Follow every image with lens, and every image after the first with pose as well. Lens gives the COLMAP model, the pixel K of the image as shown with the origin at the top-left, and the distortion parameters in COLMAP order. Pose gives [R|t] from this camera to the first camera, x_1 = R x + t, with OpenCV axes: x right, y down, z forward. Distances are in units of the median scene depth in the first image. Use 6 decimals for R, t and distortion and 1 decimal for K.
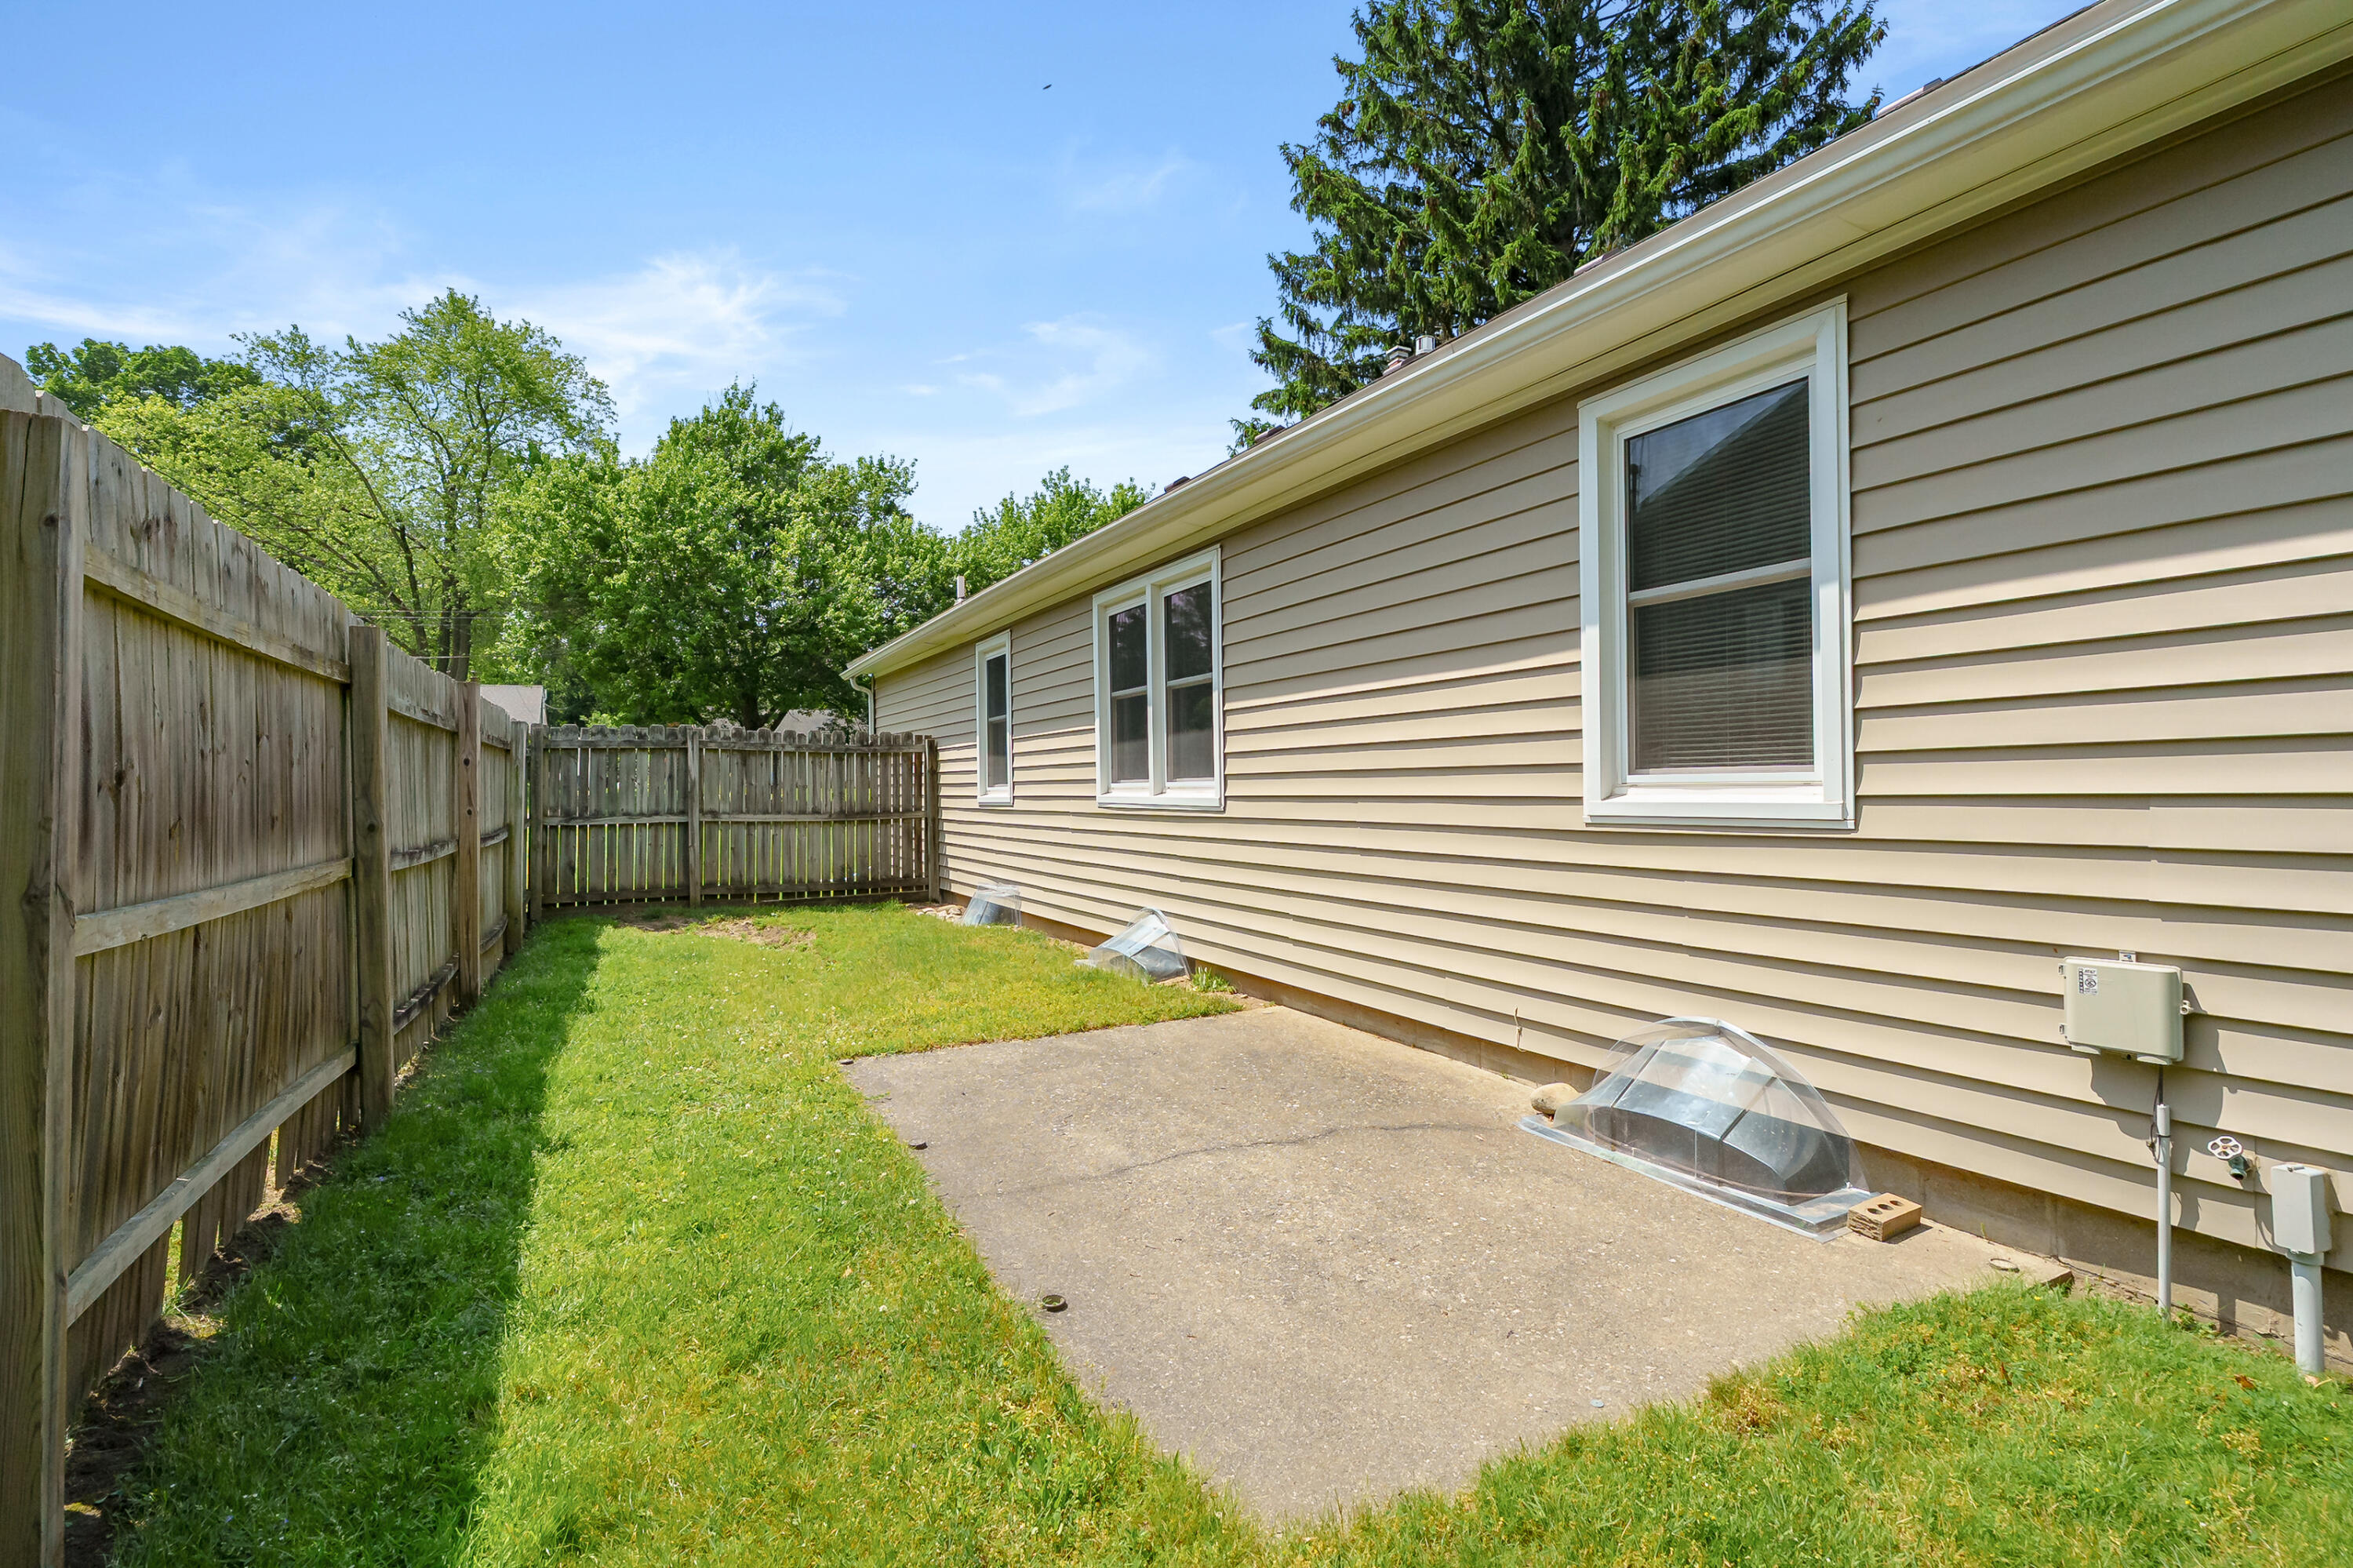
lens RADIAL K [[1086.5, 0, 1169.7], [0, 1086.5, 778.3], [0, 0, 1]] dist [-0.005083, 0.000158]
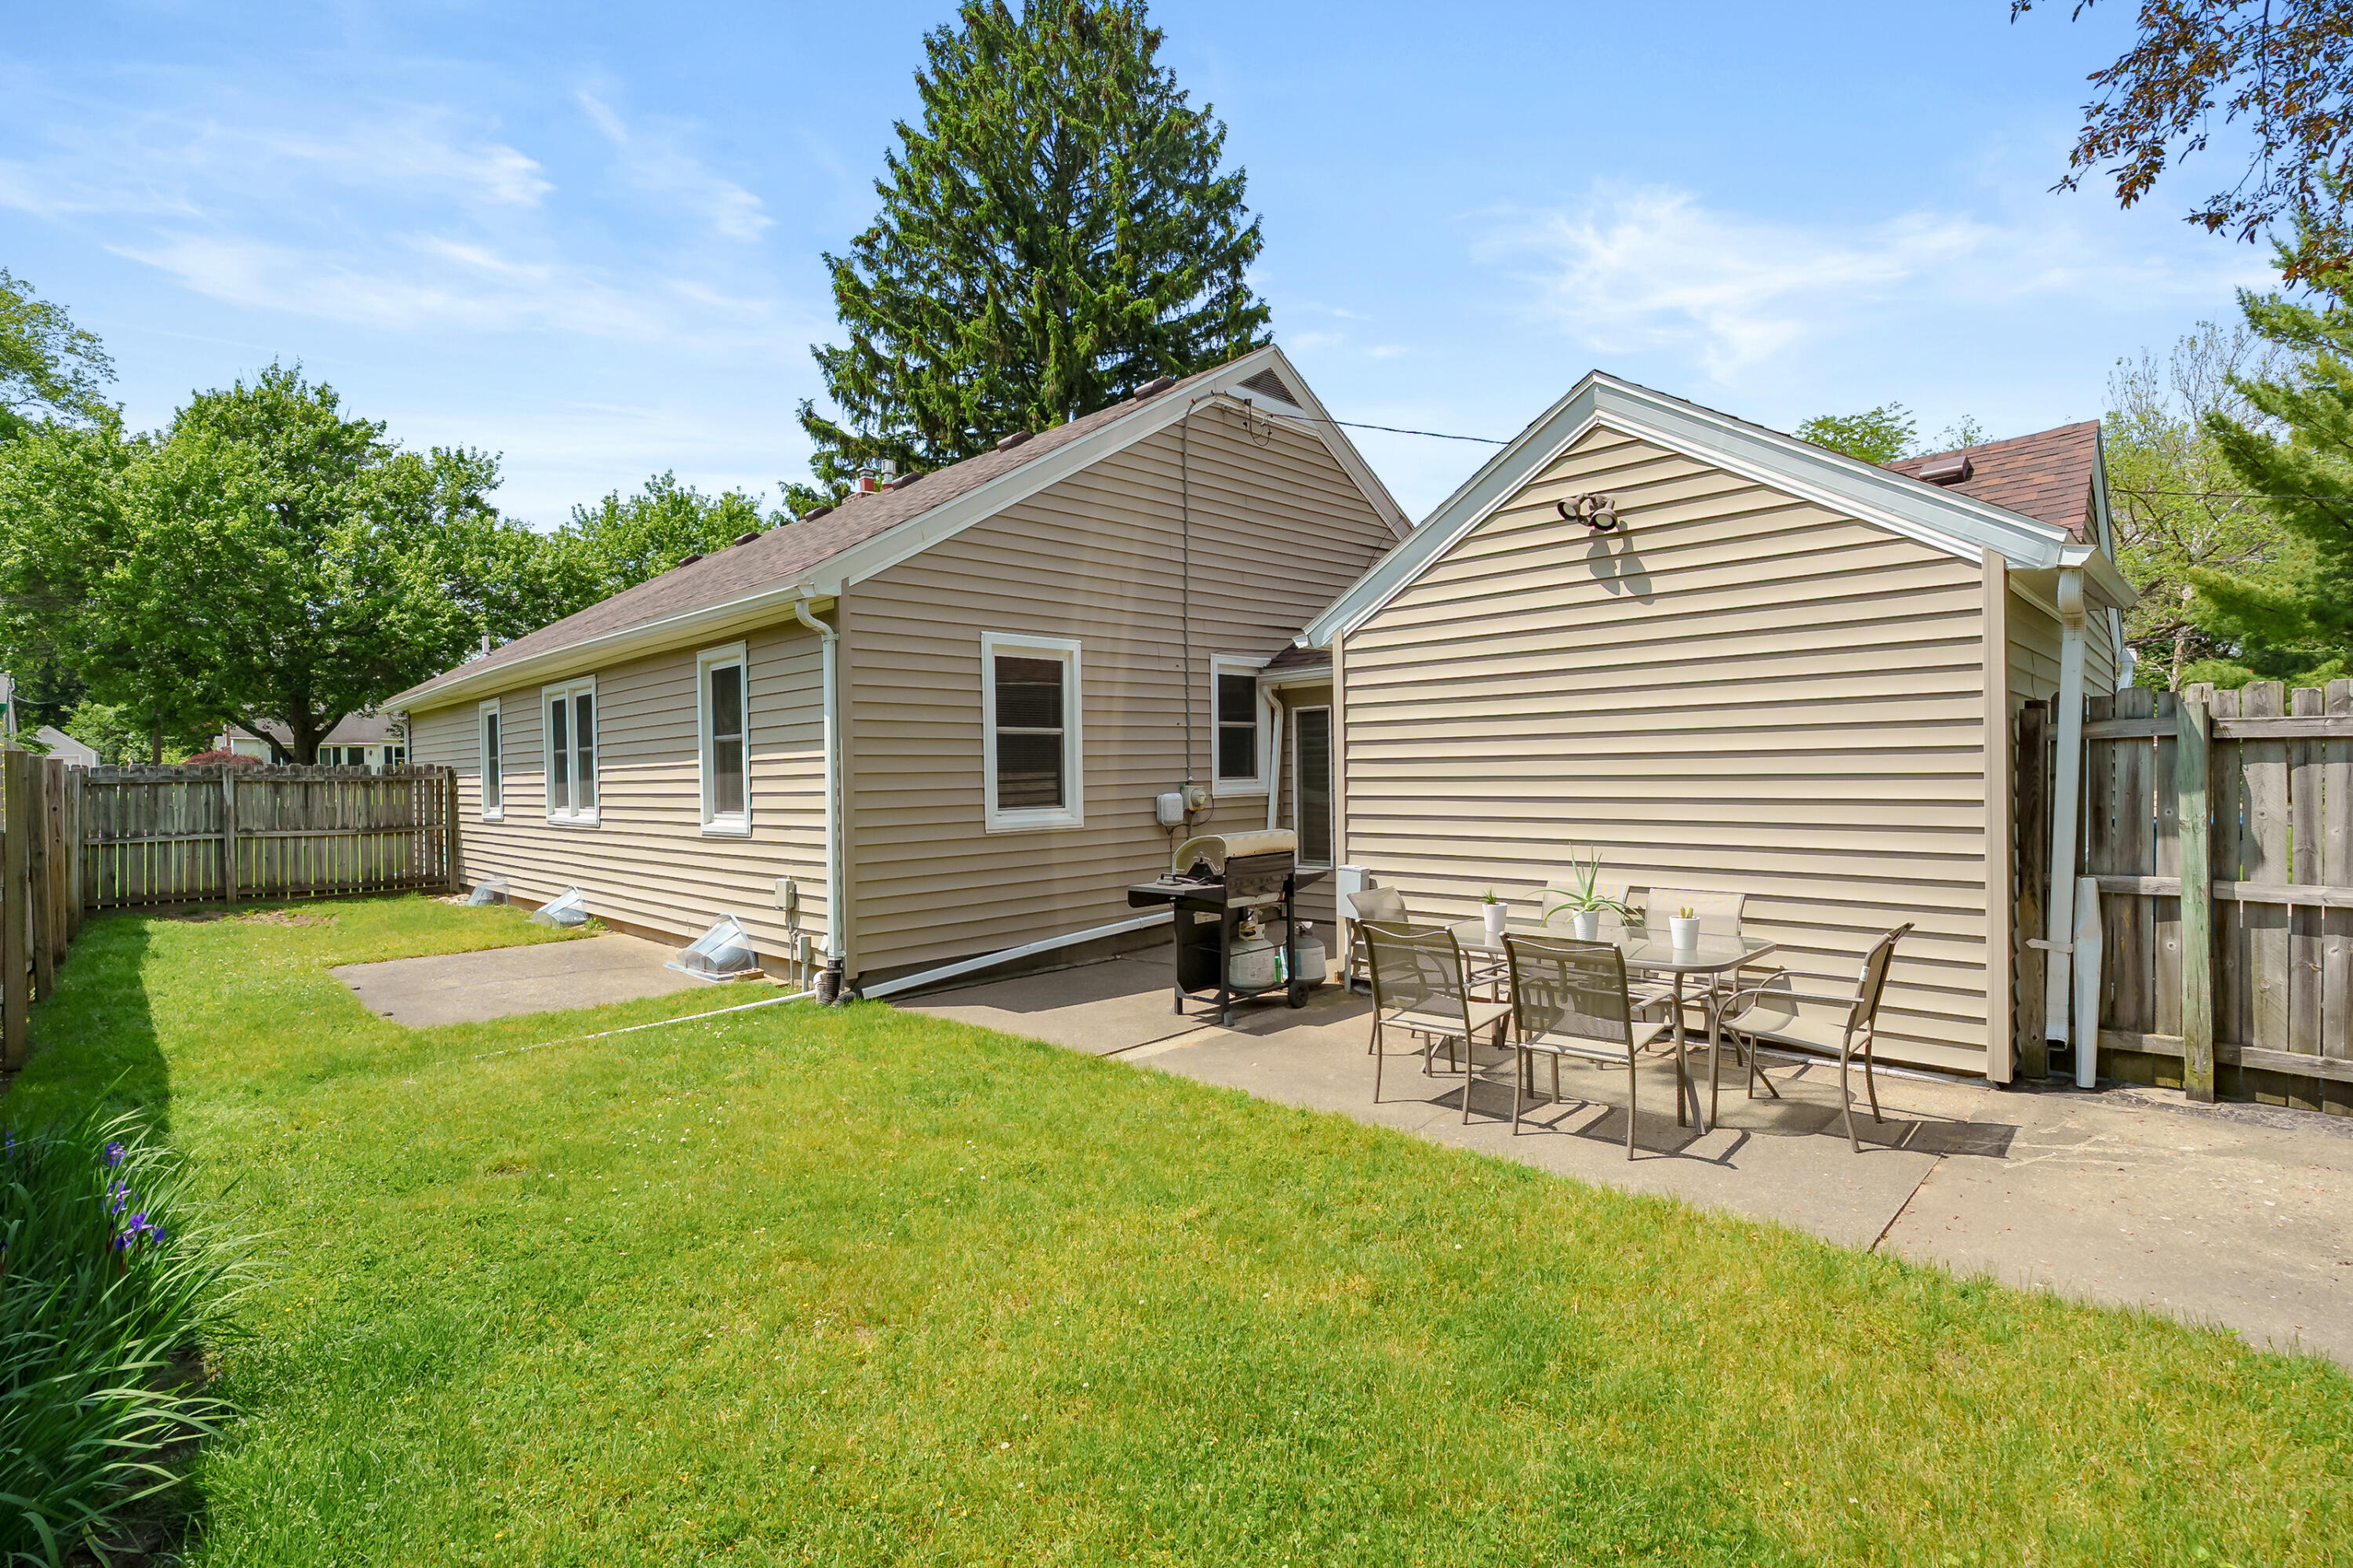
lens RADIAL K [[1086.5, 0, 1193.8], [0, 1086.5, 773.9], [0, 0, 1]] dist [-0.005083, 0.000158]
pose [[0.950377, -0.009466, 0.310955, 0.072362], [0.007634, 0.999946, 0.007110, -0.010502], [-0.311006, -0.004383, 0.950398, -0.166374]]
